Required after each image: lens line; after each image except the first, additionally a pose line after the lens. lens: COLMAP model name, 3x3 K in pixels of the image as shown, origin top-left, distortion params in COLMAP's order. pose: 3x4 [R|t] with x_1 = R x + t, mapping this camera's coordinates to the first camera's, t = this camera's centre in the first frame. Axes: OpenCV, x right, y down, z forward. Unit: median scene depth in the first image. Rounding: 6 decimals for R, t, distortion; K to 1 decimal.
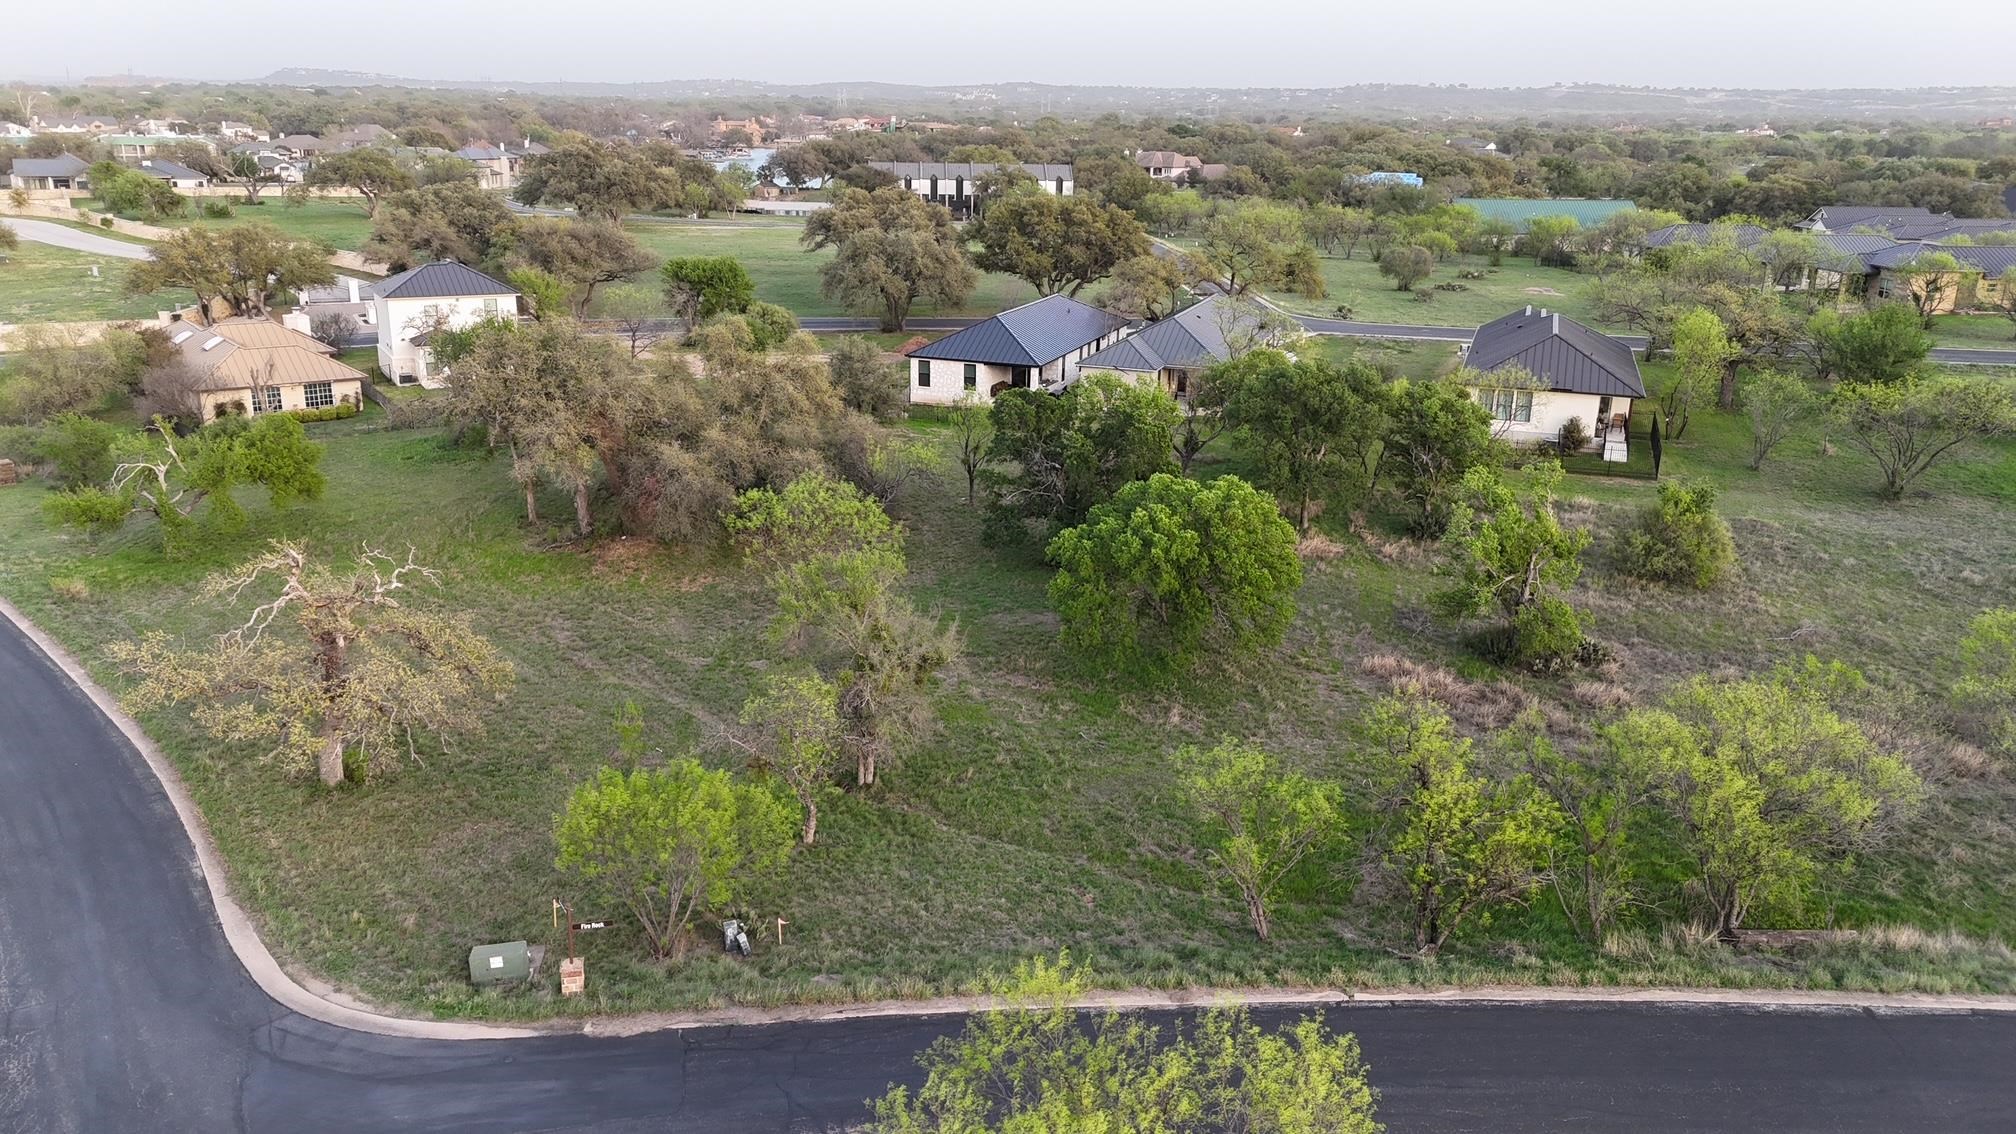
lens RADIAL K [[1474.8, 0, 1008.0], [0, 1474.8, 567.0], [0, 0, 1]] dist [0.082645, -0.083418]
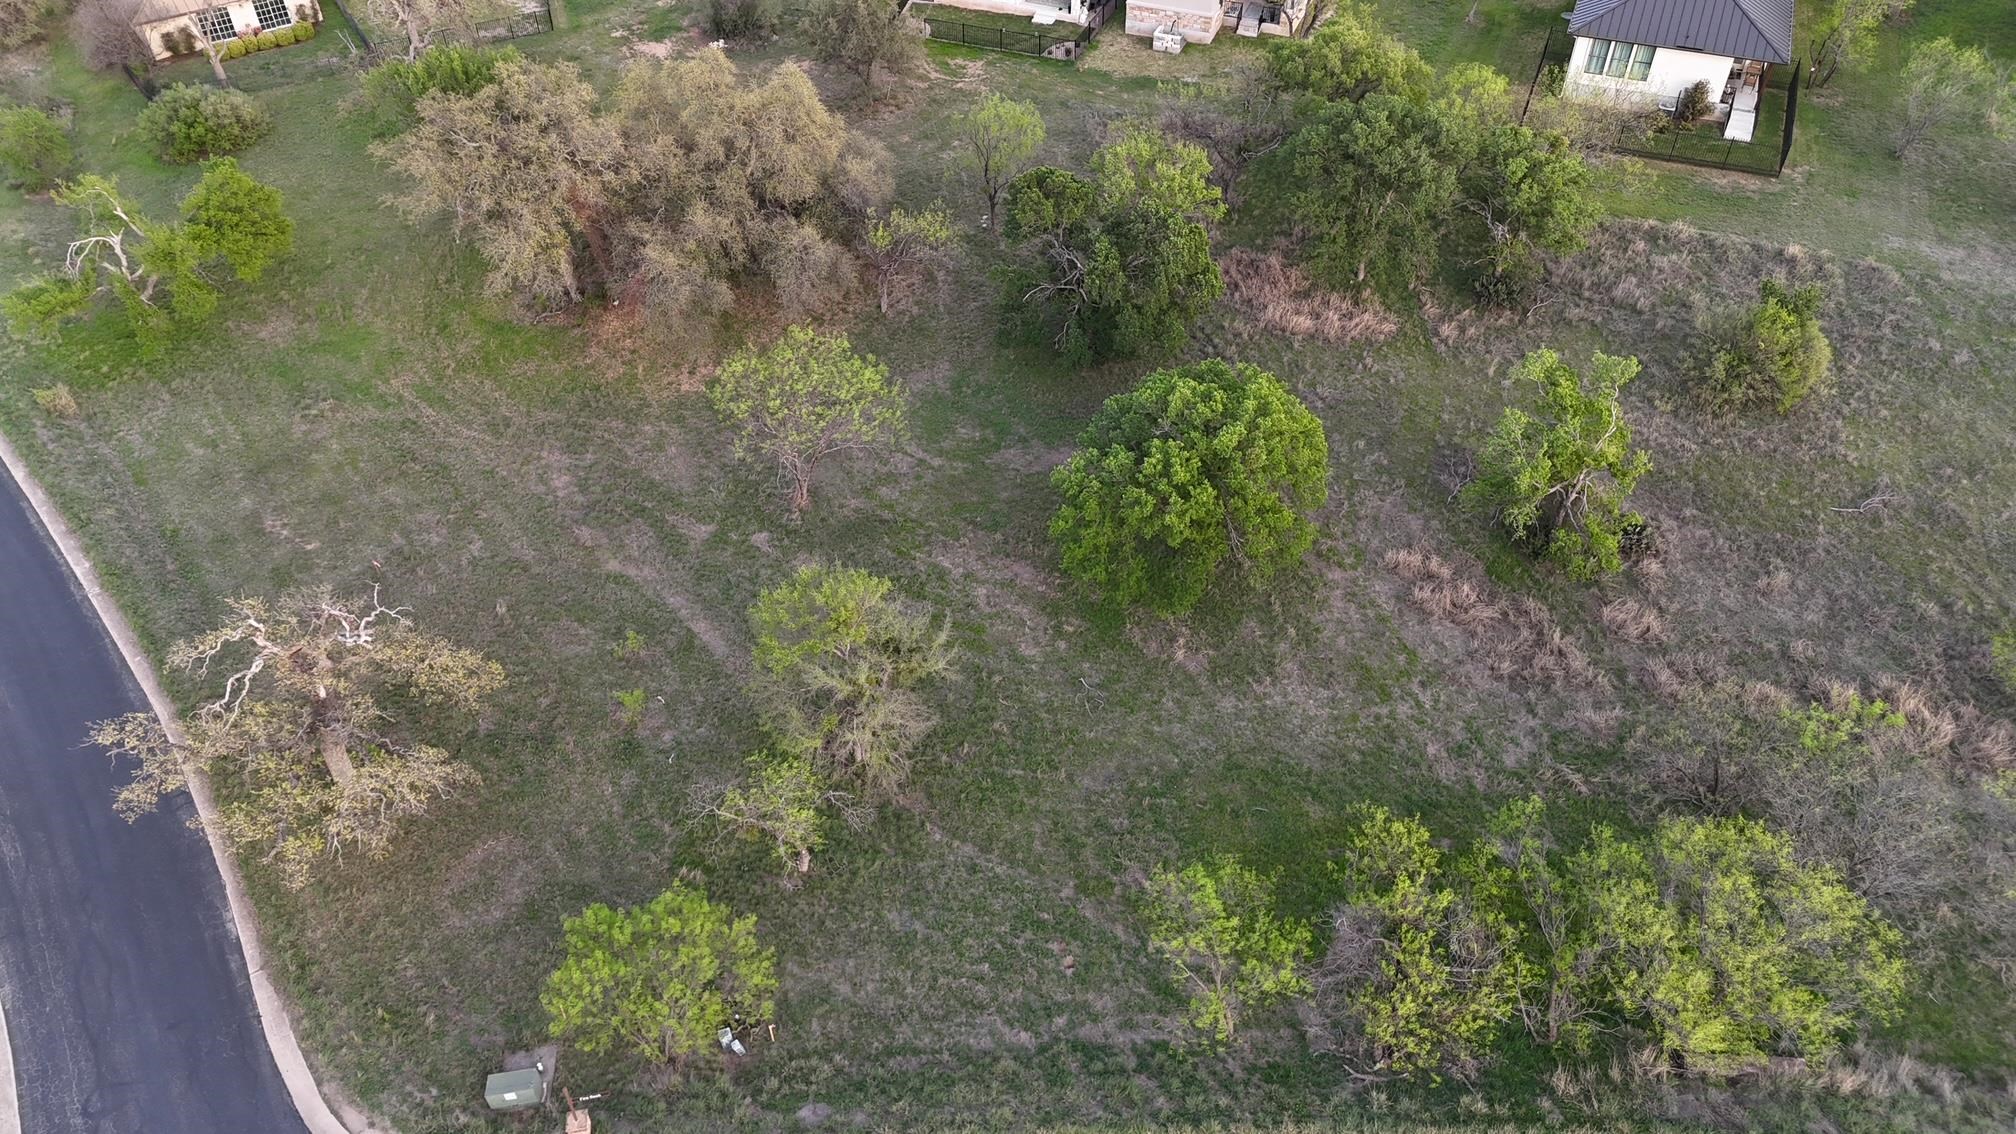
lens RADIAL K [[1471.7, 0, 1008.0], [0, 1471.7, 567.0], [0, 0, 1]] dist [0.080263, -0.082788]
pose [[0.998767, 0.012981, -0.047924, 0.041971], [0.009142, 0.900635, 0.434479, -0.347710], [0.048802, -0.434382, 0.899406, 0.130659]]
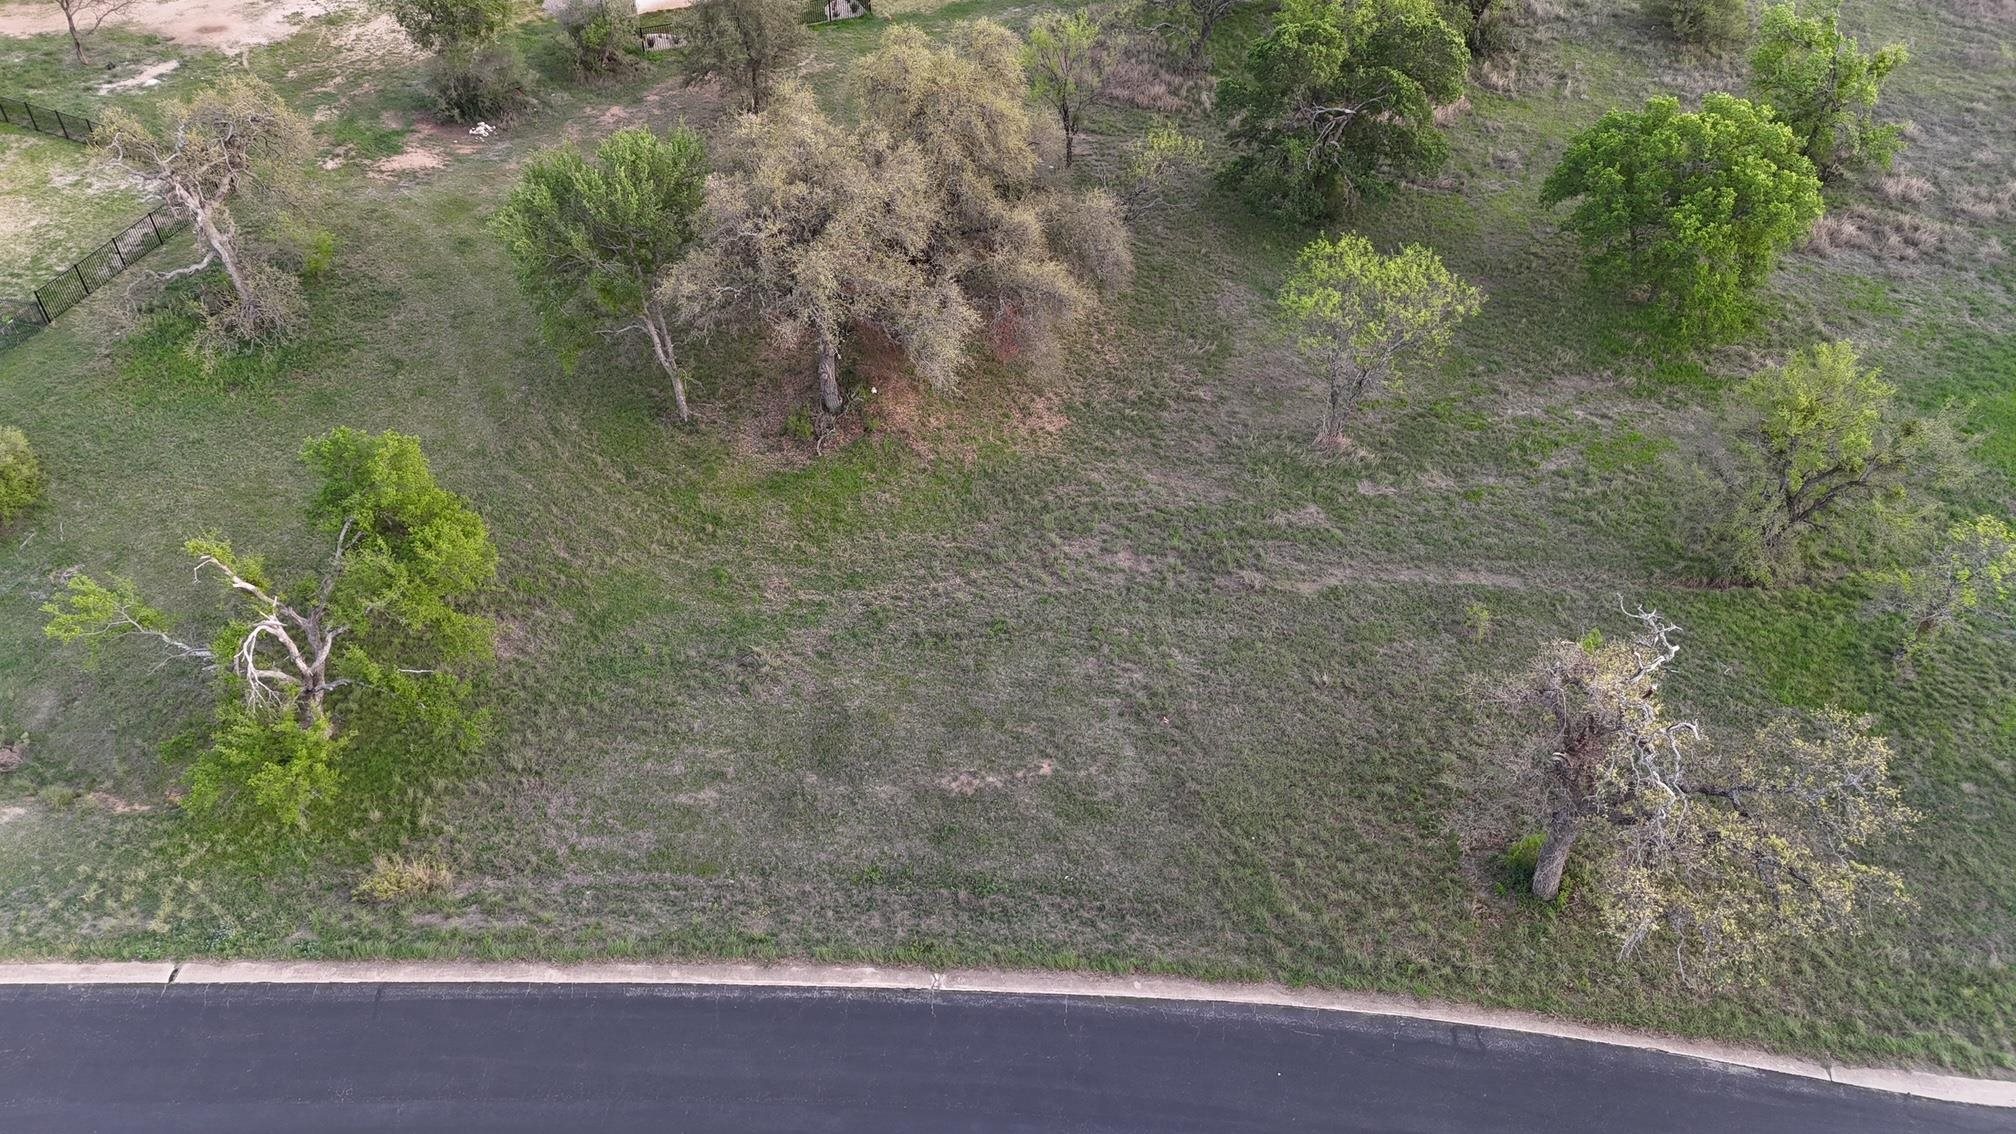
lens RADIAL K [[1474.8, 0, 1008.0], [0, 1474.8, 567.0], [0, 0, 1]] dist [0.082645, -0.083418]
pose [[0.717656, -0.473098, 0.511026, -0.796780], [0.209610, 0.846531, 0.489335, -0.365706], [-0.664103, -0.244058, 0.706684, 0.540866]]
